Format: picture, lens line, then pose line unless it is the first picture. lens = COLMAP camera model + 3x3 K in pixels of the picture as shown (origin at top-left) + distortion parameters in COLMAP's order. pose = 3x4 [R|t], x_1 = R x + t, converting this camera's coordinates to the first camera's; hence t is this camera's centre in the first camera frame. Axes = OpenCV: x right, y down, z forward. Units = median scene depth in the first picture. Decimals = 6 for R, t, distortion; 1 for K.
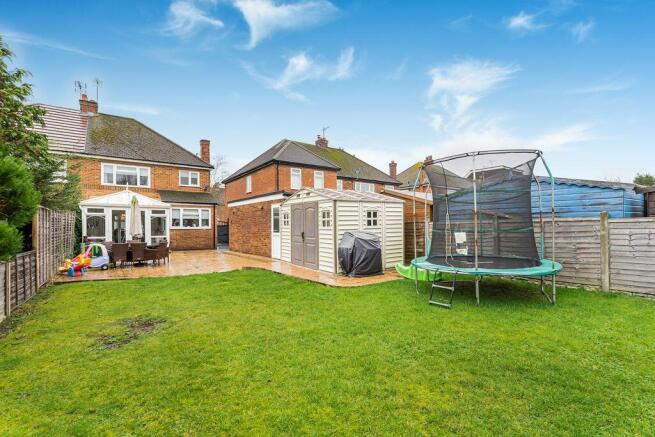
lens RADIAL K [[298.6, 0, 327.5], [0, 298.6, 218.5], [0, 0, 1]] dist [0.000334, 0.000049]
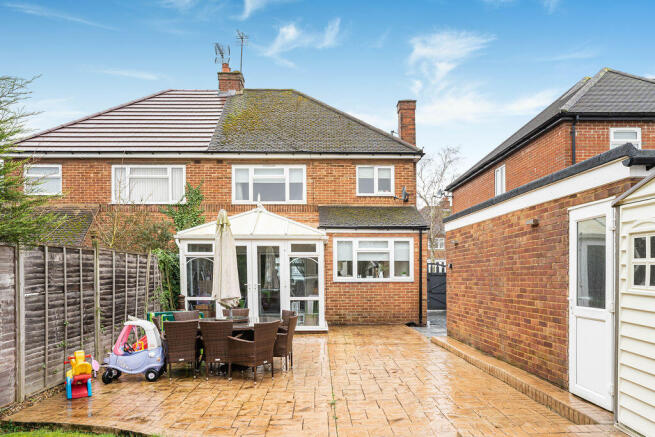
lens RADIAL K [[477.2, 0, 326.4], [0, 477.2, 277.4], [0, 0, 1]] dist [-0.009358, -0.001134]
pose [[0.817104, 0.005852, -0.576461, -0.077047], [0.015597, 0.999358, 0.032253, 0.001456], [0.576279, -0.035345, 0.816488, 0.330548]]
